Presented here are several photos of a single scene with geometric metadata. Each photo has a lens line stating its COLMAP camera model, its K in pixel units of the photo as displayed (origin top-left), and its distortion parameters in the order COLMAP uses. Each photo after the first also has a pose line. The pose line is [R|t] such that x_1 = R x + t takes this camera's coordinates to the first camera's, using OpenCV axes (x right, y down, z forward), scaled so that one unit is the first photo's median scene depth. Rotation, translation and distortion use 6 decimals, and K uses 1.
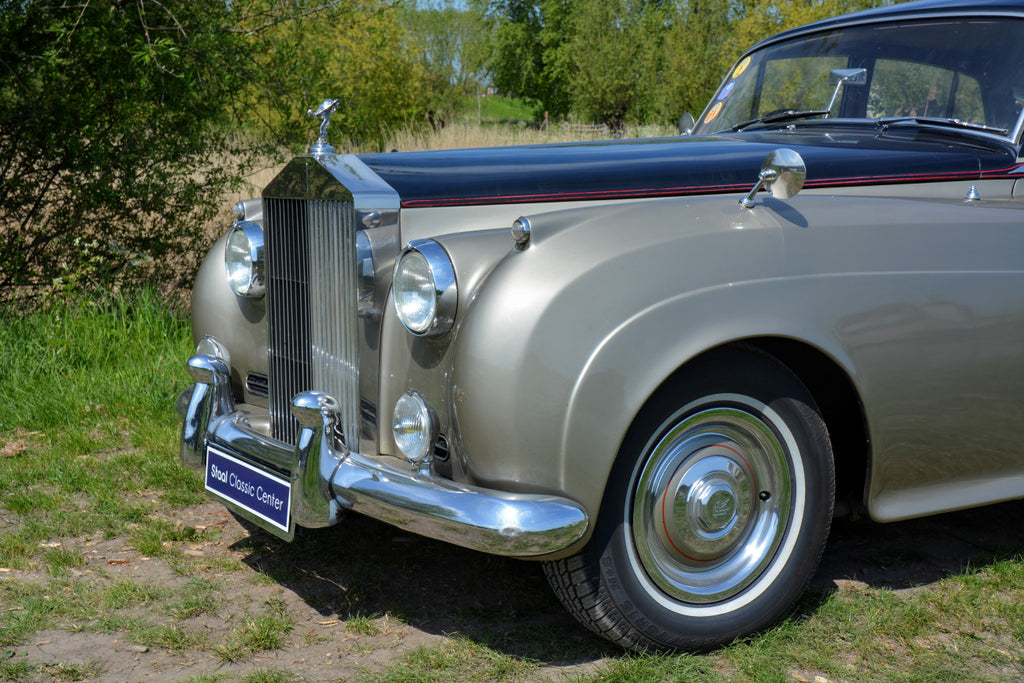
lens RADIAL K [[1379.1, 0, 495.8], [0, 1379.1, 348.7], [0, 0, 1]] dist [0.089027, 0.000000]
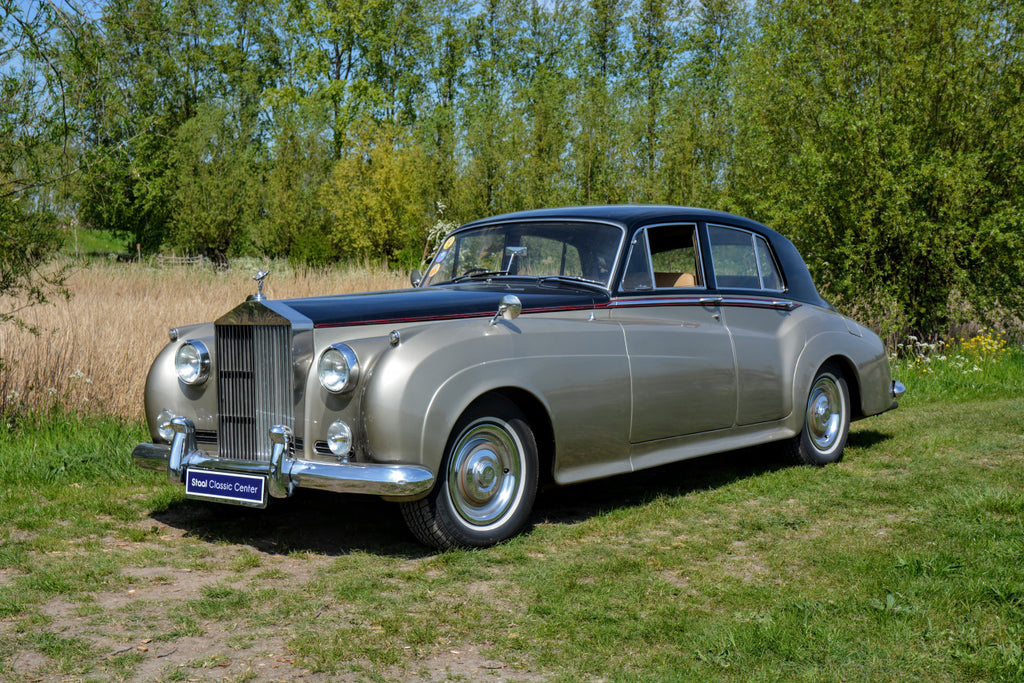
lens RADIAL K [[1379.1, 0, 517.4], [0, 1379.1, 343.3], [0, 0, 1]] dist [0.089027, 0.000000]
pose [[0.952298, -0.023968, 0.304228, -0.381168], [0.053323, 0.994643, -0.088550, 0.101102], [-0.300476, 0.100548, 0.948475, -0.875811]]
